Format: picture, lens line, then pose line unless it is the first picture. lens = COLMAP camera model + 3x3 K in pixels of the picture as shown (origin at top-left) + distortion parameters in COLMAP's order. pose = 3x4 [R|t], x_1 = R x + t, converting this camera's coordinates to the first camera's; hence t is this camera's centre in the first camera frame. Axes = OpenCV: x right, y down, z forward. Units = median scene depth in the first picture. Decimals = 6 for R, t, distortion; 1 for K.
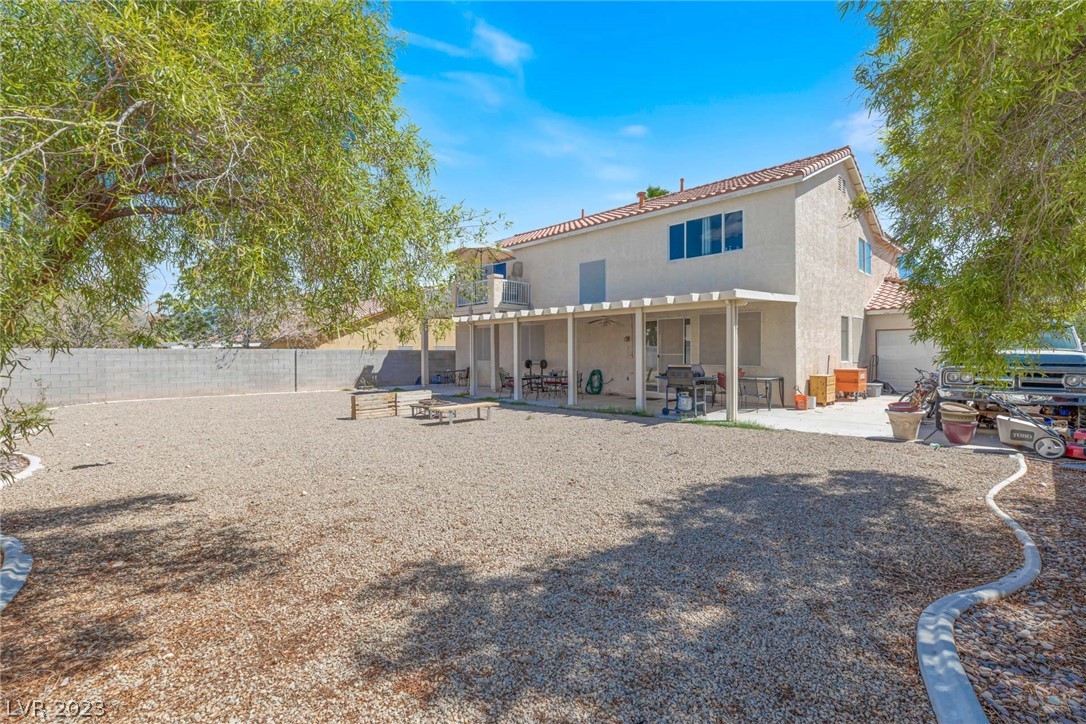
lens RADIAL K [[485.3, 0, 548.5], [0, 485.3, 349.3], [0, 0, 1]] dist [0.004295, 0.000199]
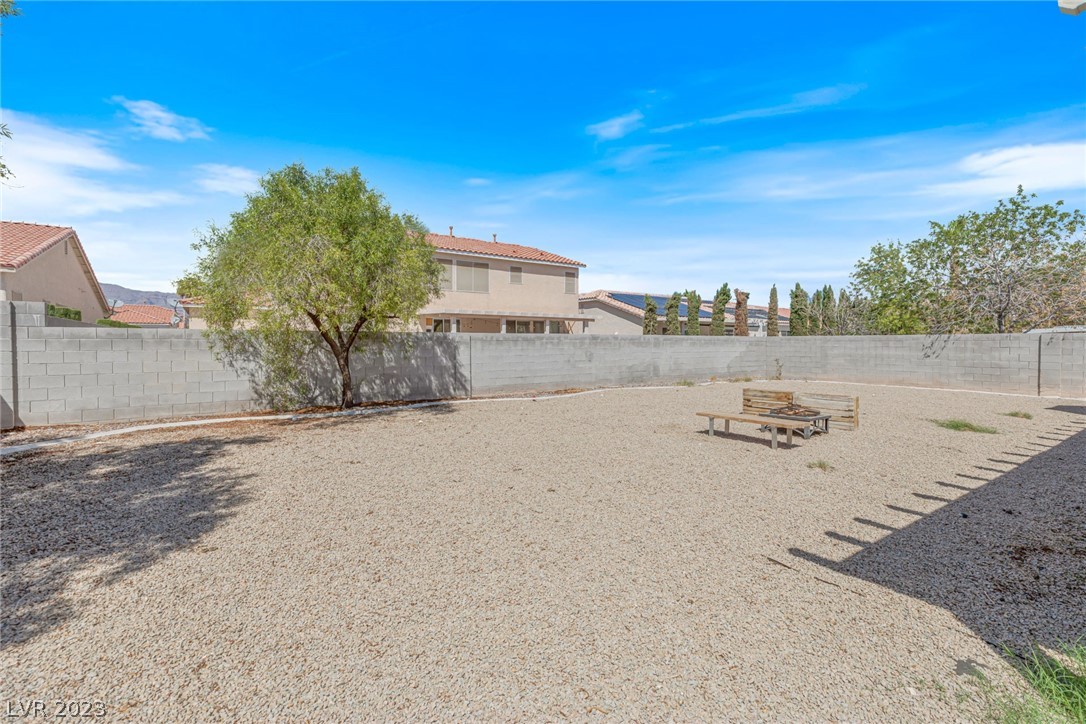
lens RADIAL K [[485.3, 0, 548.5], [0, 485.3, 349.3], [0, 0, 1]] dist [0.004295, 0.000199]
pose [[-0.170525, 0.017155, -0.985204, 0.320891], [0.008675, 0.999836, 0.015908, 0.006602], [0.985315, -0.005834, -0.170646, 0.515523]]
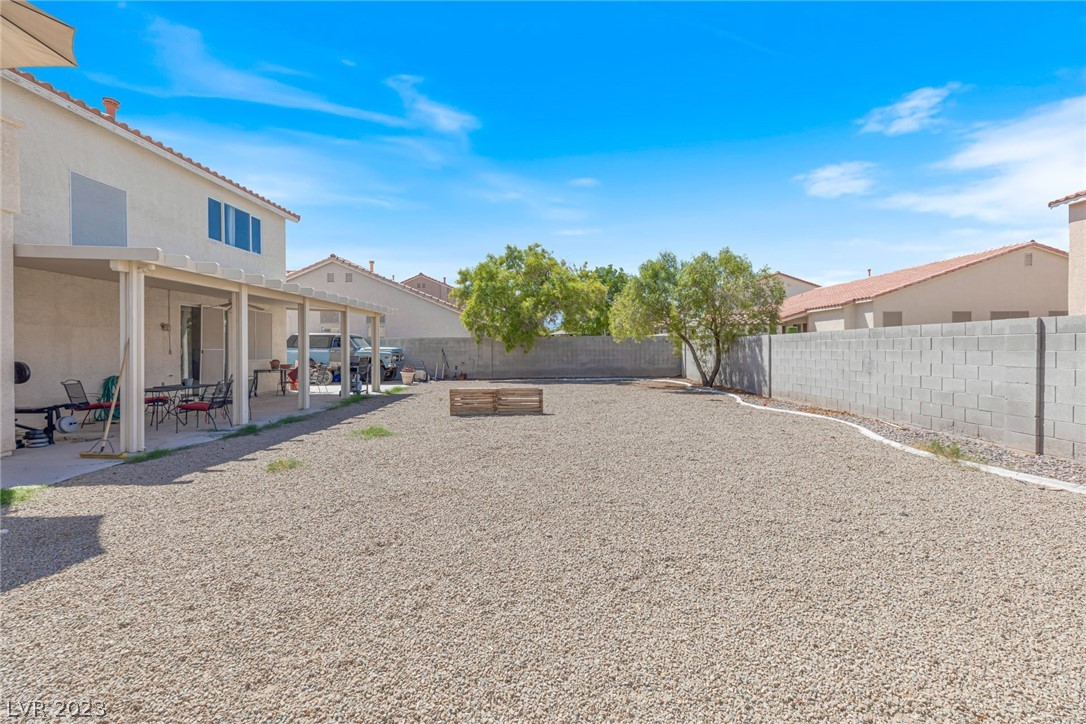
lens RADIAL K [[485.3, 0, 548.5], [0, 485.3, 349.3], [0, 0, 1]] dist [0.004295, 0.000199]
pose [[-0.718908, 0.007932, 0.695060, -0.681383], [0.006454, 0.999968, -0.004736, 0.017161], [-0.695076, 0.001082, -0.718936, 1.063501]]
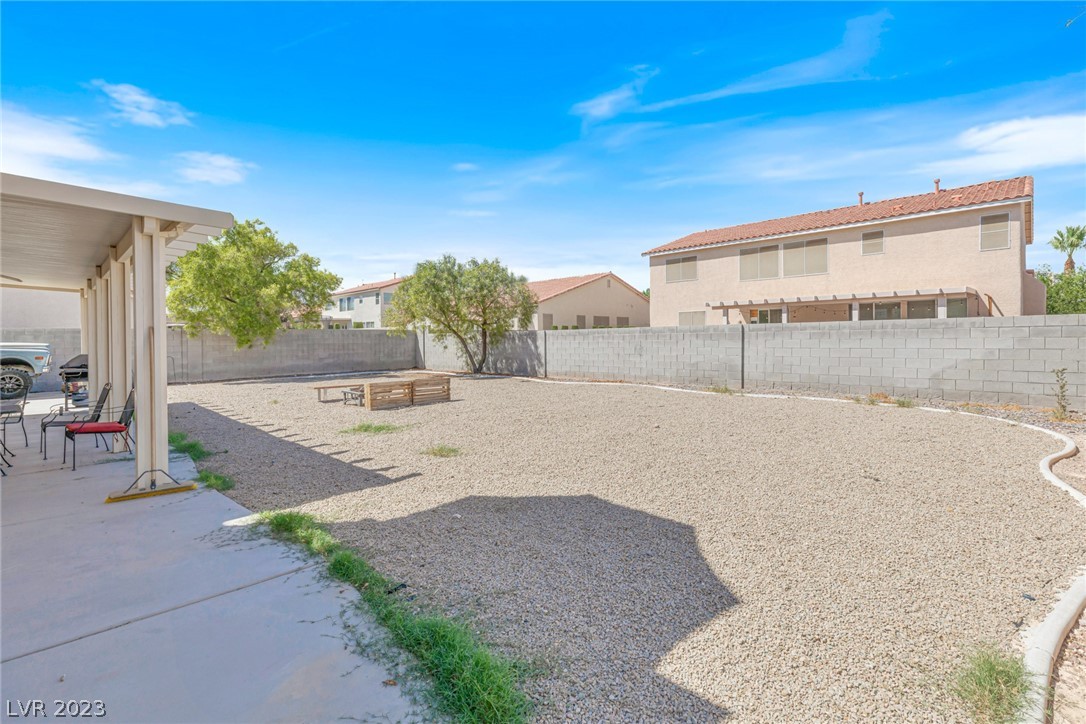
lens RADIAL K [[494.9, 0, 556.8], [0, 494.9, 340.4], [0, 0, 1]] dist [-0.000778, -0.000627]
pose [[-0.999182, 0.016870, -0.036745, -0.384293], [0.016934, 0.999856, -0.001440, 0.016172], [0.036715, -0.002061, -0.999324, 1.308030]]
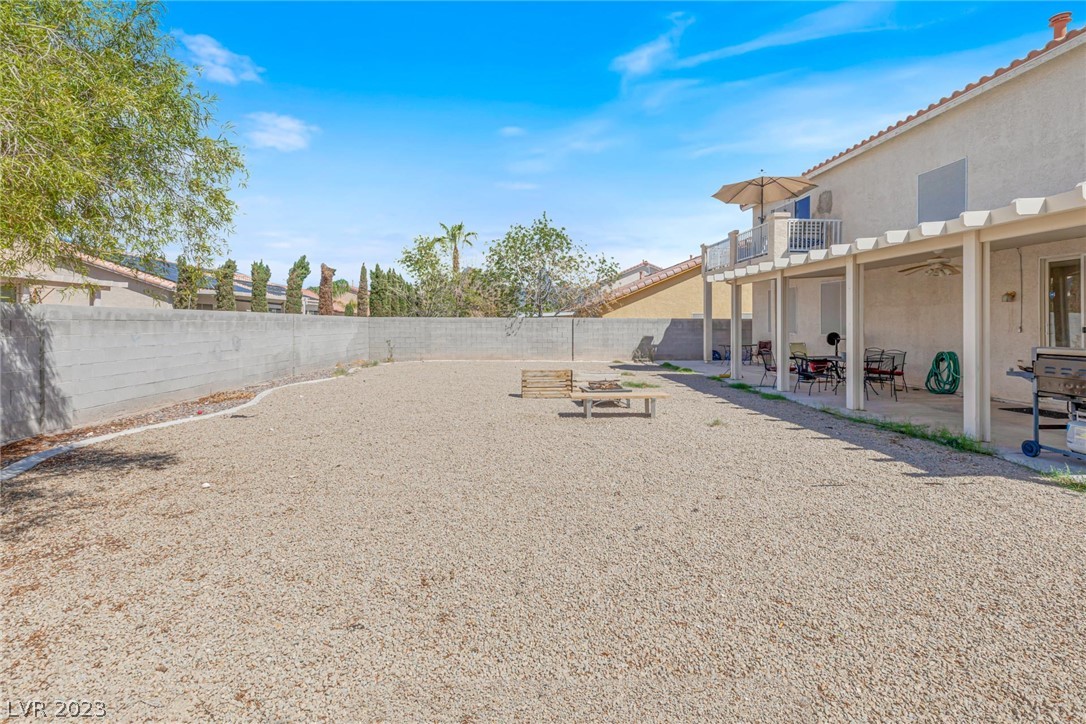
lens RADIAL K [[509.9, 0, 539.5], [0, 509.9, 323.4], [0, 0, 1]] dist [0.002068, -0.000235]
pose [[0.741739, 0.006037, -0.670662, 0.148000], [-0.000360, 0.999963, 0.008603, 0.003007], [0.670689, -0.006140, 0.741713, 0.217662]]
